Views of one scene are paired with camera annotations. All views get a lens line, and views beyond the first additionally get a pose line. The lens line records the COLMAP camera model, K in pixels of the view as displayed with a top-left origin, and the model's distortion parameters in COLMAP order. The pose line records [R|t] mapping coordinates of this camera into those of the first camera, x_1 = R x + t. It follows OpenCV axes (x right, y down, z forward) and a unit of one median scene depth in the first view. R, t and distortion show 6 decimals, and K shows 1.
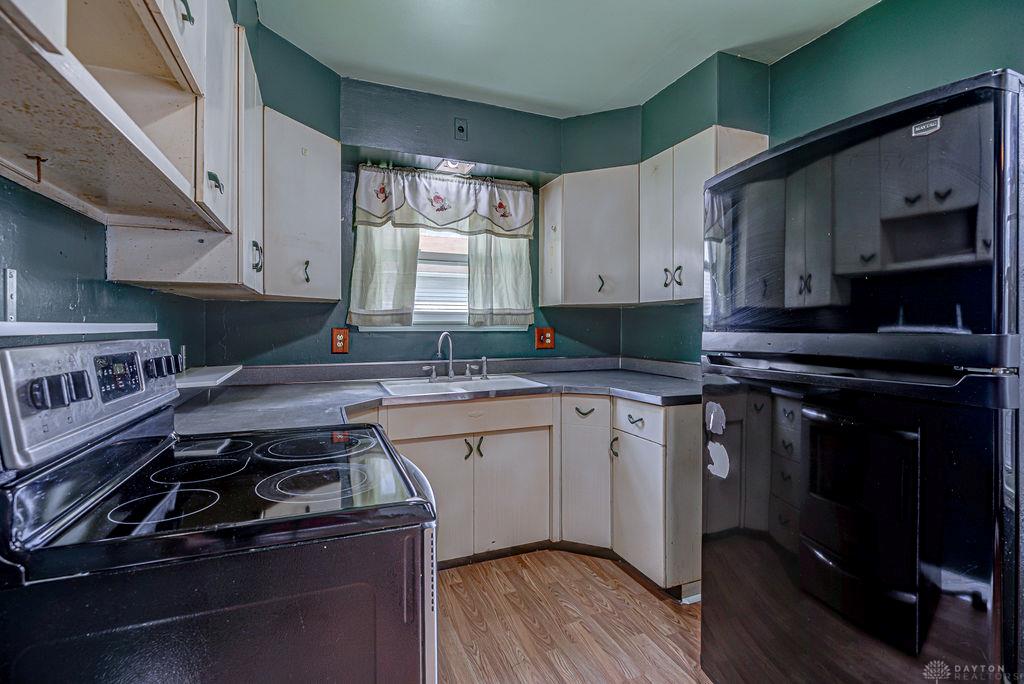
lens RADIAL K [[471.3, 0, 517.1], [0, 471.3, 329.0], [0, 0, 1]] dist [-0.004978, -0.001133]
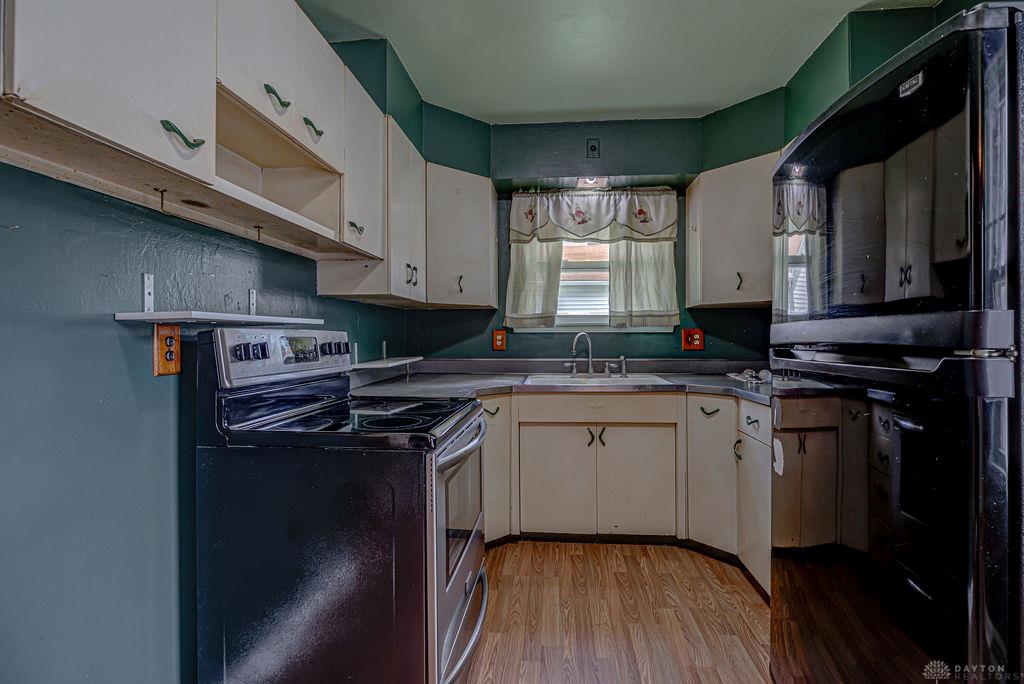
lens RADIAL K [[471.3, 0, 527.8], [0, 471.3, 336.7], [0, 0, 1]] dist [-0.004978, -0.001133]
pose [[0.893973, -0.002628, -0.448114, 0.240694], [0.000446, 0.999988, -0.004975, 0.022655], [0.448121, 0.004247, 0.893963, -0.052655]]
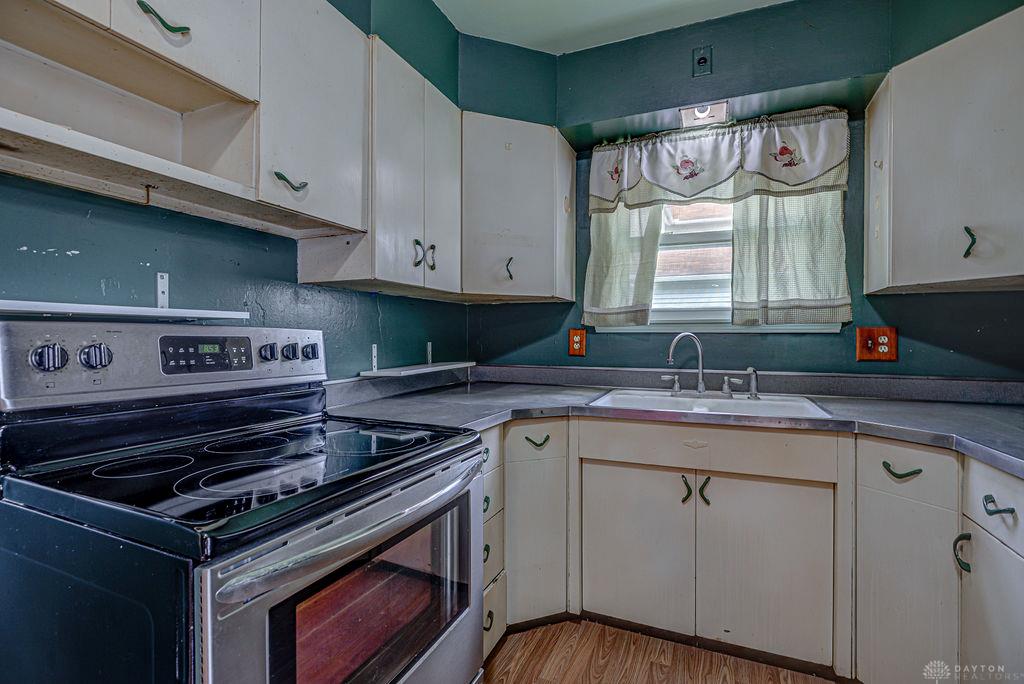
lens RADIAL K [[471.3, 0, 520.8], [0, 471.3, 340.3], [0, 0, 1]] dist [-0.004978, -0.001133]
pose [[0.695978, 0.006266, -0.718036, 0.223691], [-0.006993, 0.999974, 0.001948, 0.020612], [0.718029, 0.003666, 0.696003, 0.279218]]
